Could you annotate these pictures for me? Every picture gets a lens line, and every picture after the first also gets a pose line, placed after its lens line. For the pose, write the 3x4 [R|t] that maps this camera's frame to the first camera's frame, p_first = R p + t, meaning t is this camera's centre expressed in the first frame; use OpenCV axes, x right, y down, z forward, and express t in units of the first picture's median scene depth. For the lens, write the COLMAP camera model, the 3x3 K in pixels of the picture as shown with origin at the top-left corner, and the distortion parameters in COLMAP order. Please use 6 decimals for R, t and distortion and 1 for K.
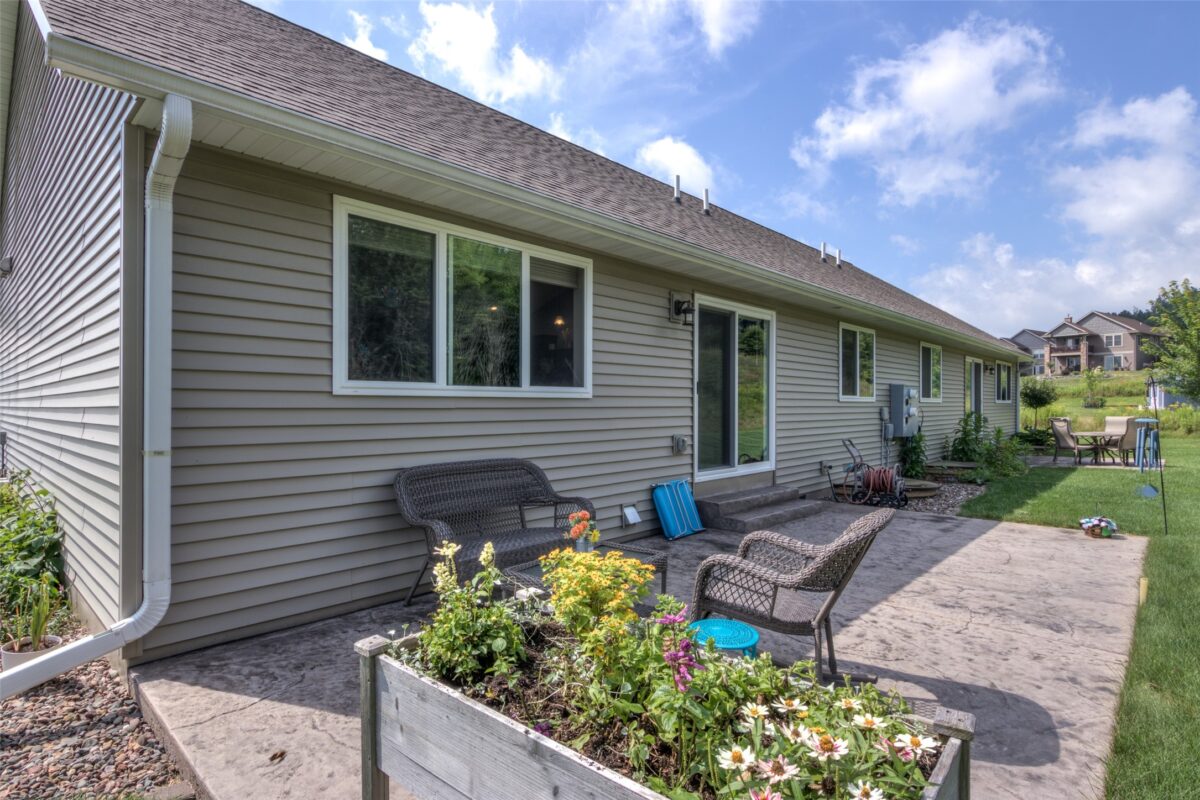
lens RADIAL K [[621.8, 0, 595.2], [0, 621.8, 388.9], [0, 0, 1]] dist [0.000220, -0.000315]
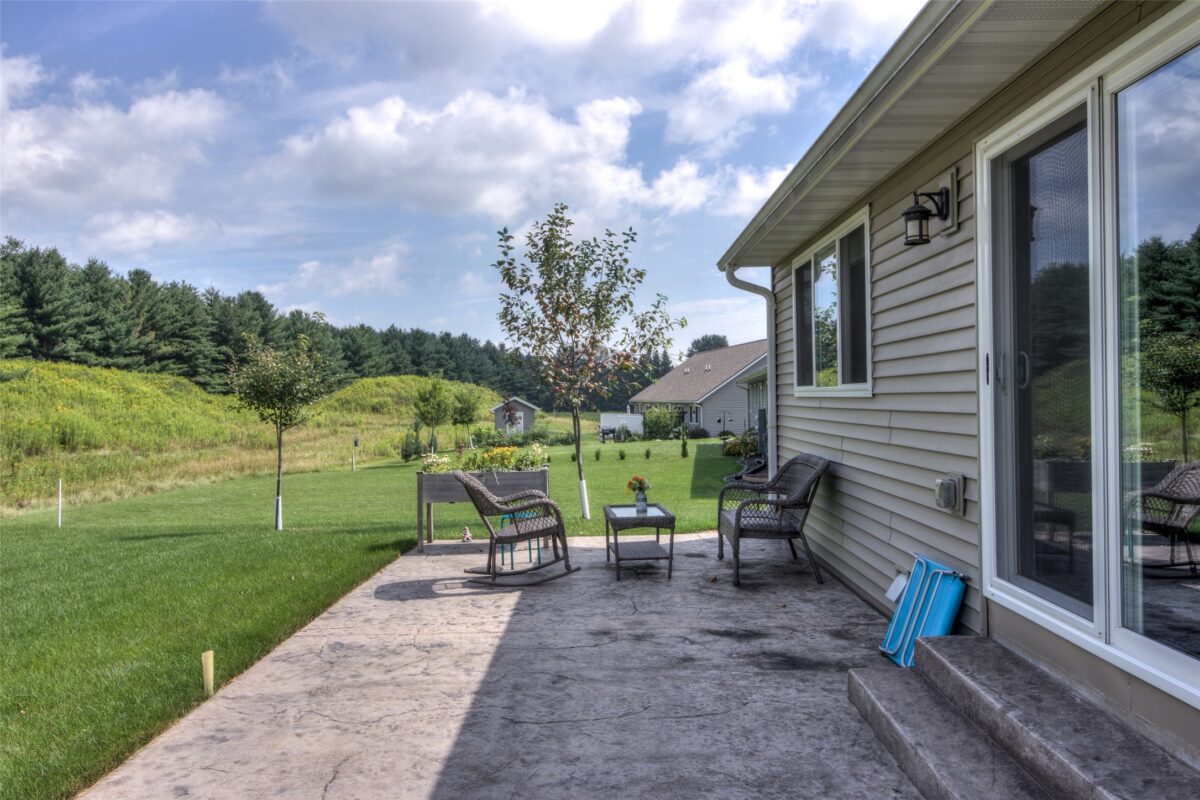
lens RADIAL K [[844.2, 0, 599.6], [0, 844.2, 403.8], [0, 0, 1]] dist [-0.000864, 0.000290]
pose [[-0.732768, 0.012770, -0.680359, 0.762013], [0.030182, 0.999450, -0.013748, 0.023076], [0.679809, -0.030608, -0.732750, 1.288759]]
